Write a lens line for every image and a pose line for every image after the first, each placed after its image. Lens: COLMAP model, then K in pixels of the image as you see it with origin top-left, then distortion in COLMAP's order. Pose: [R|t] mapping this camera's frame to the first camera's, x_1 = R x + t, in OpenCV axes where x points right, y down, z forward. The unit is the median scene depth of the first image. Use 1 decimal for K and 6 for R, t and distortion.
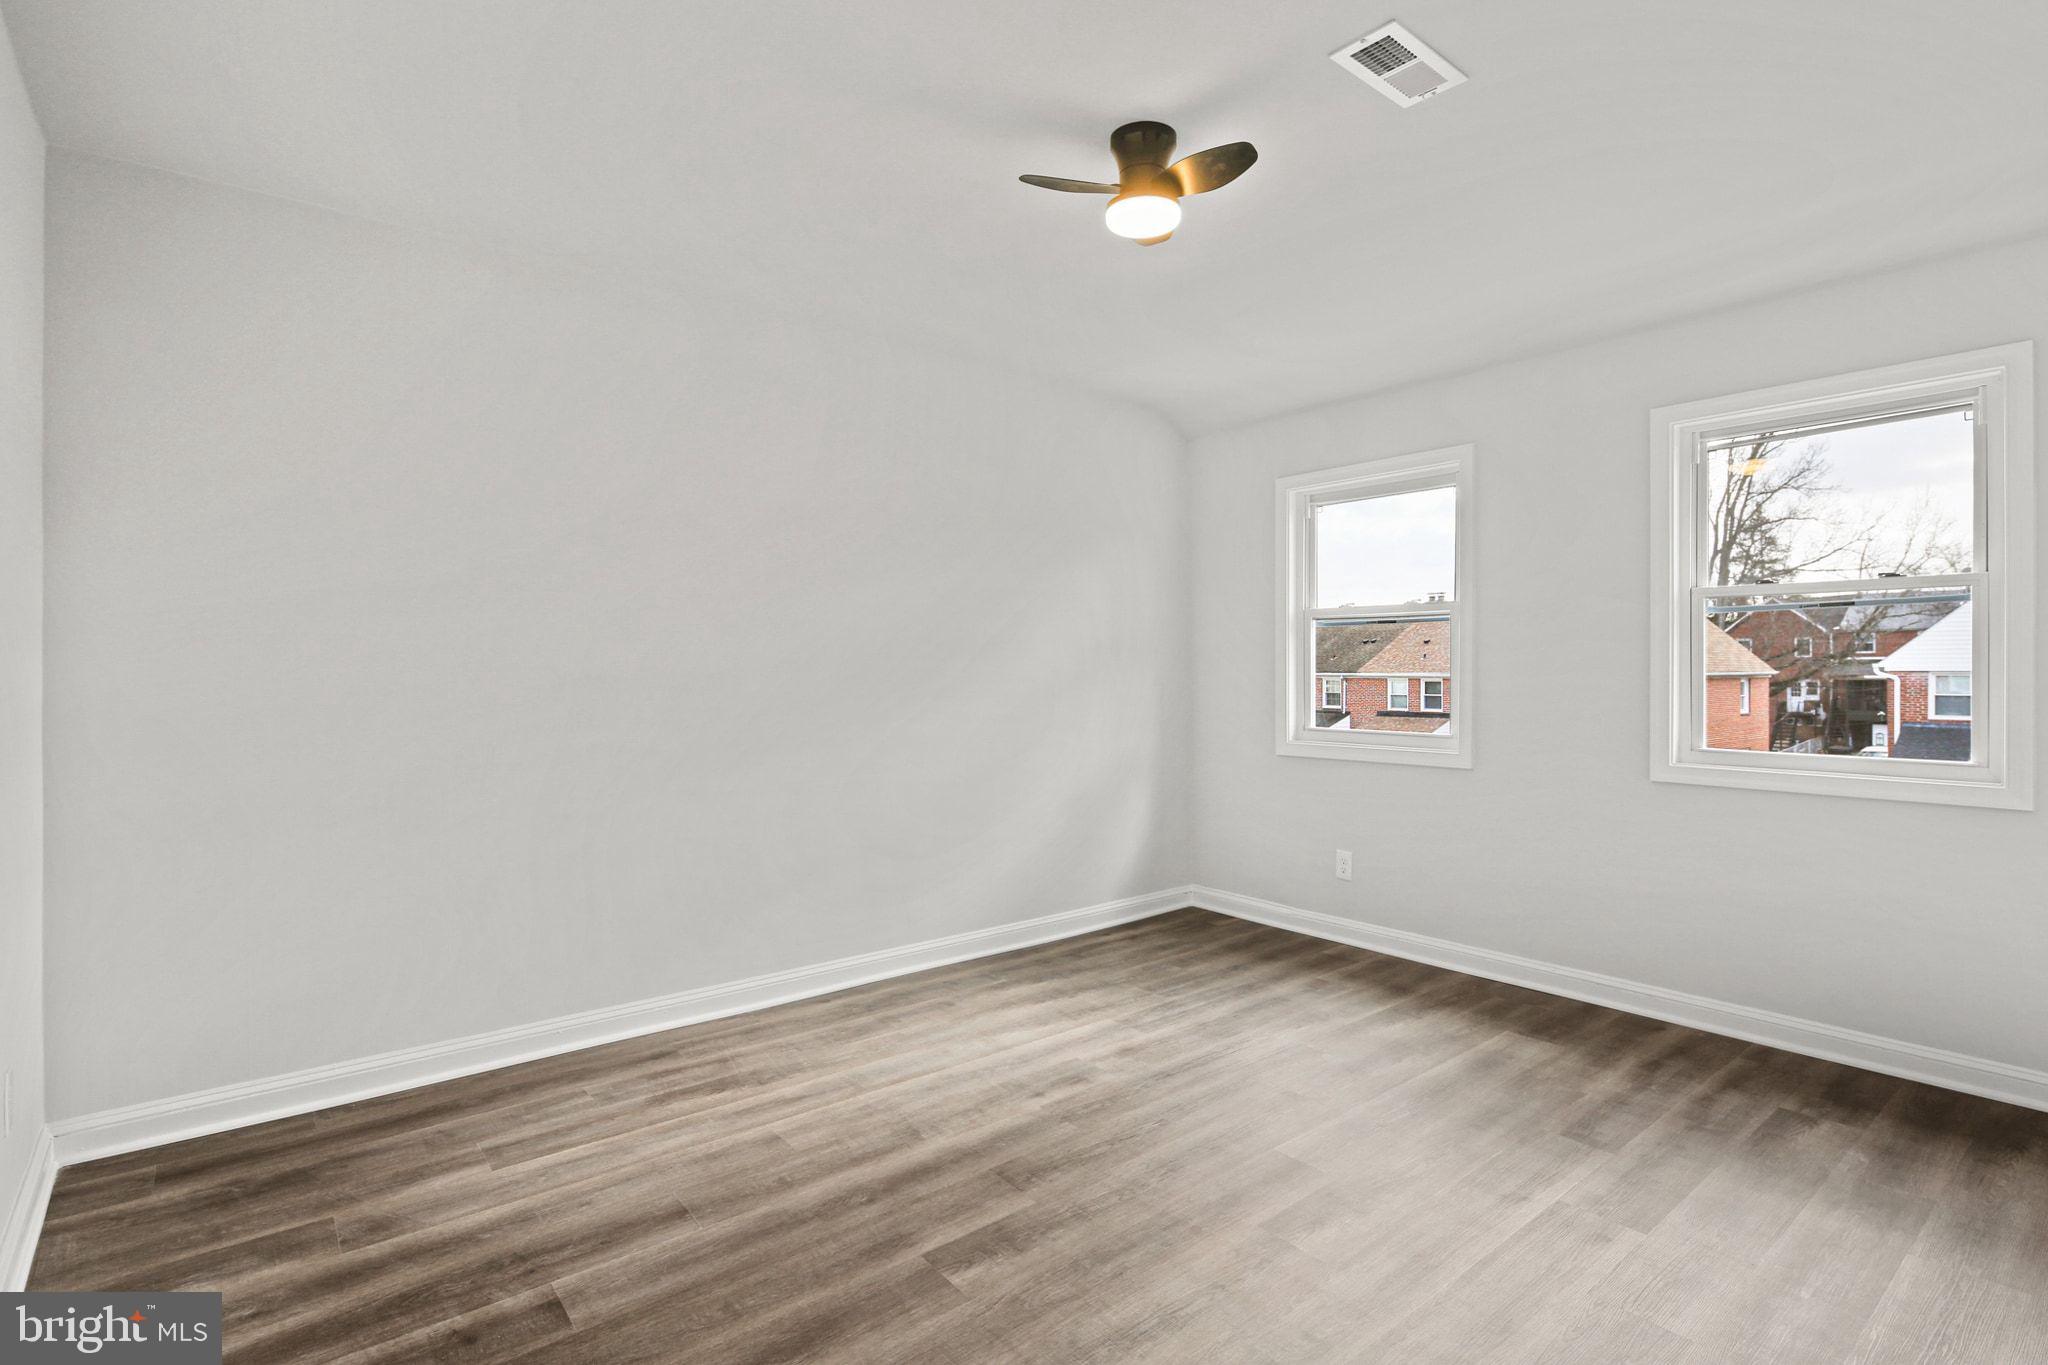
lens RADIAL K [[996.2, 0, 1031.0], [0, 996.2, 665.0], [0, 0, 1]] dist [0.002398, -0.001606]
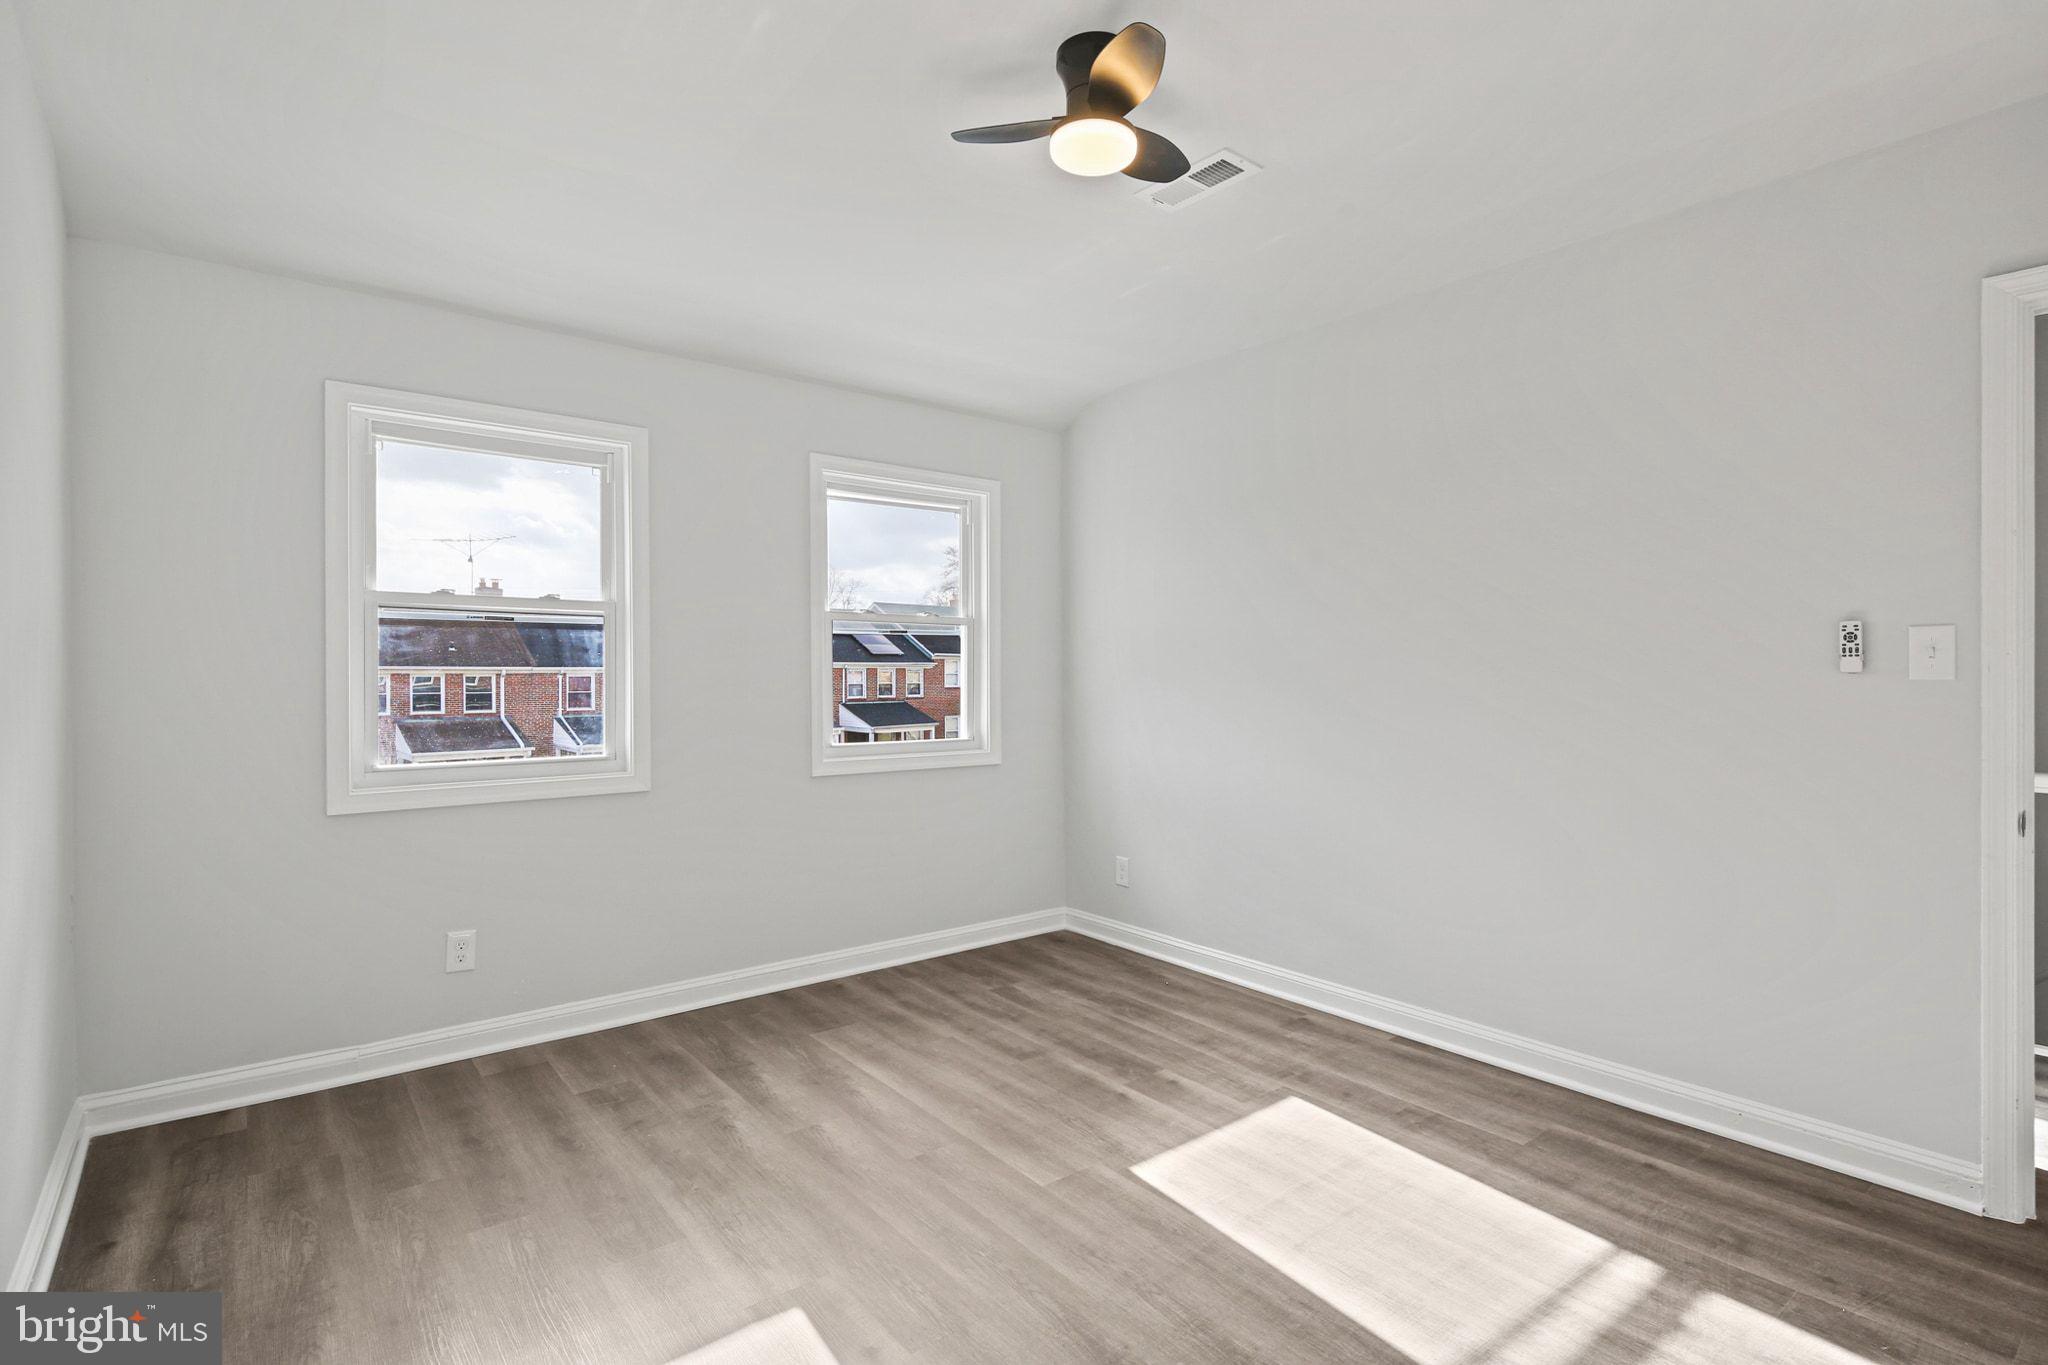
lens RADIAL K [[996.2, 0, 1031.0], [0, 996.2, 665.0], [0, 0, 1]] dist [0.002398, -0.001606]
pose [[0.006959, 0.008335, 0.999941, -0.600162], [-0.002453, 0.999962, -0.008318, -0.001496], [-0.999973, -0.002395, 0.006979, 0.857855]]
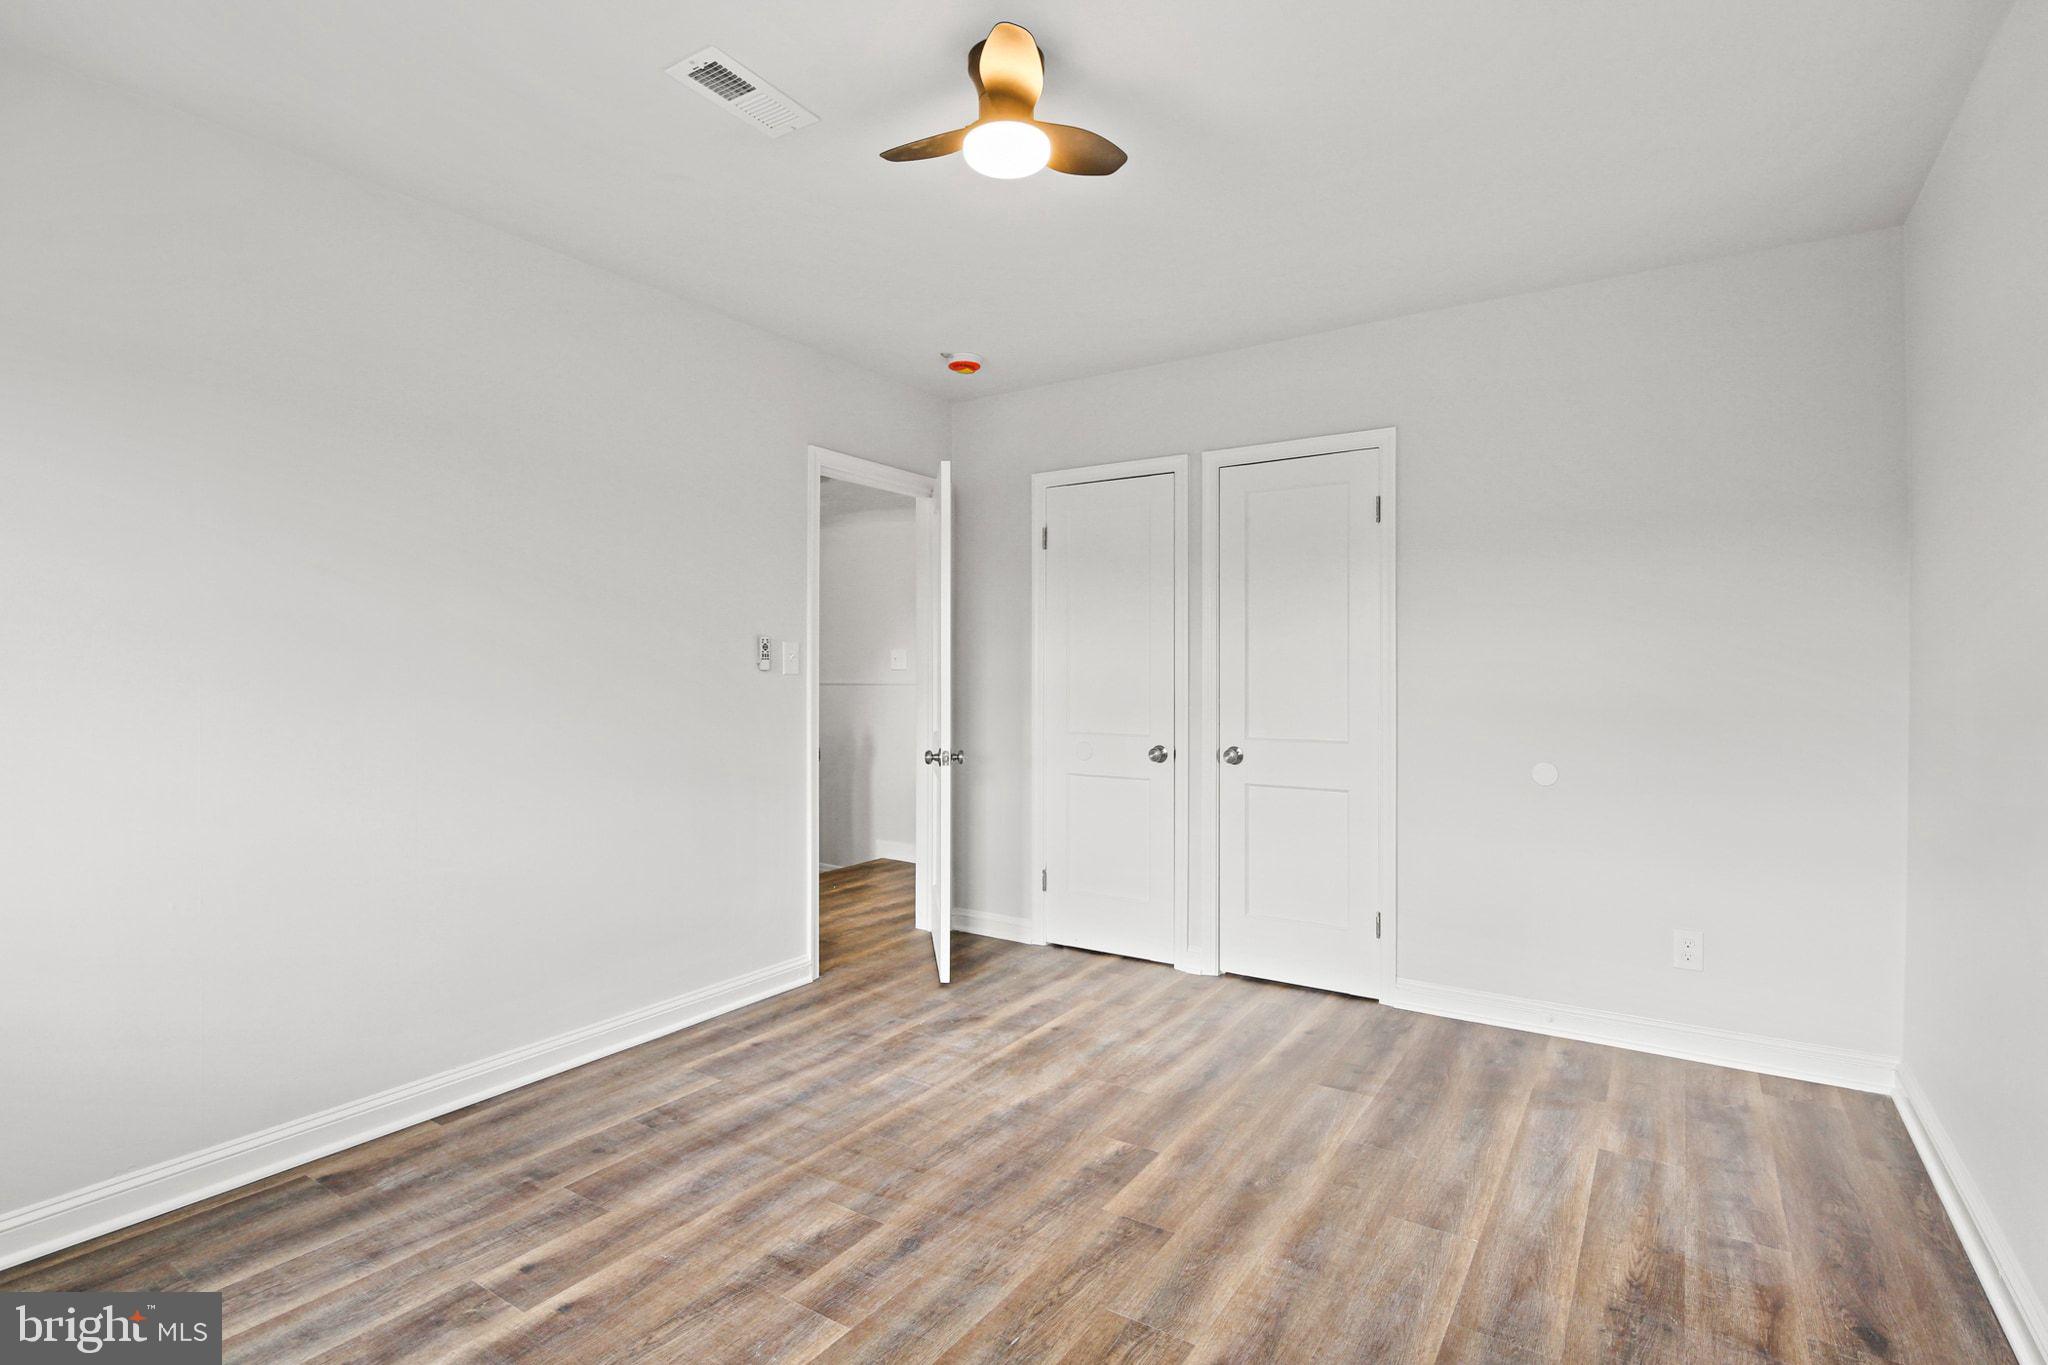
lens RADIAL K [[988.0, 0, 1035.5], [0, 988.0, 674.7], [0, 0, 1]] dist [0.000907, -0.000592]
pose [[-0.952248, 0.002845, -0.305313, 0.283851], [0.002260, 0.999995, 0.002271, 0.000343], [0.305318, 0.001473, -0.952249, 1.477856]]
